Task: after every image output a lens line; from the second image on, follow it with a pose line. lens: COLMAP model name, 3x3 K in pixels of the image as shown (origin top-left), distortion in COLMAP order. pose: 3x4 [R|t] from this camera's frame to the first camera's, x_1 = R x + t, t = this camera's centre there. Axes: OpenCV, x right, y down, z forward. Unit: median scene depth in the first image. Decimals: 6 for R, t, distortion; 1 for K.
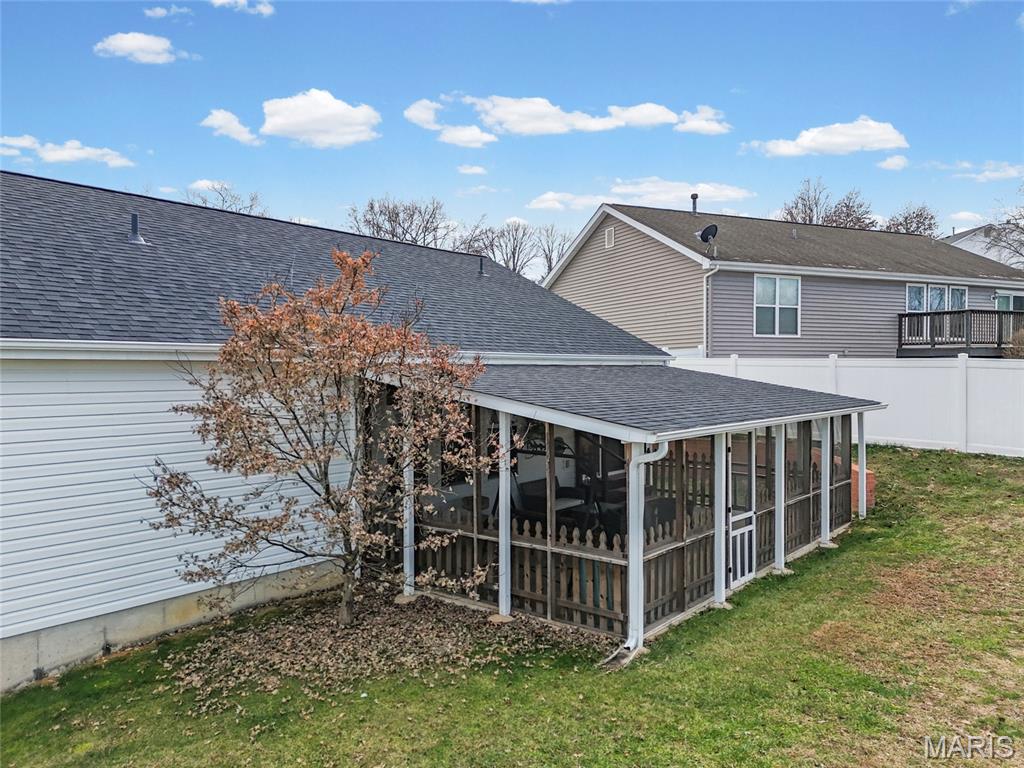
lens RADIAL K [[806.7, 0, 516.4], [0, 806.7, 383.8], [0, 0, 1]] dist [0.086269, -0.096679]
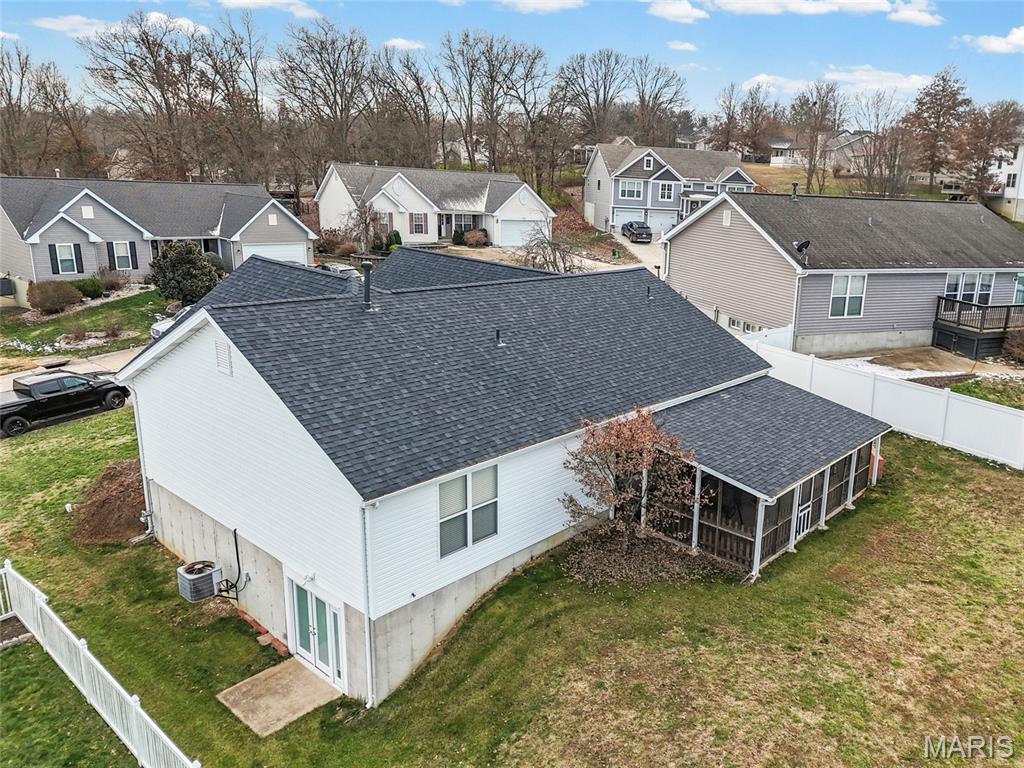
lens RADIAL K [[806.7, 0, 516.4], [0, 806.7, 383.8], [0, 0, 1]] dist [0.086269, -0.096679]
pose [[0.996490, 0.024073, -0.080172, -0.341700], [-0.003676, 0.969414, 0.245403, -0.732517], [0.083627, -0.244247, 0.966100, -1.145091]]
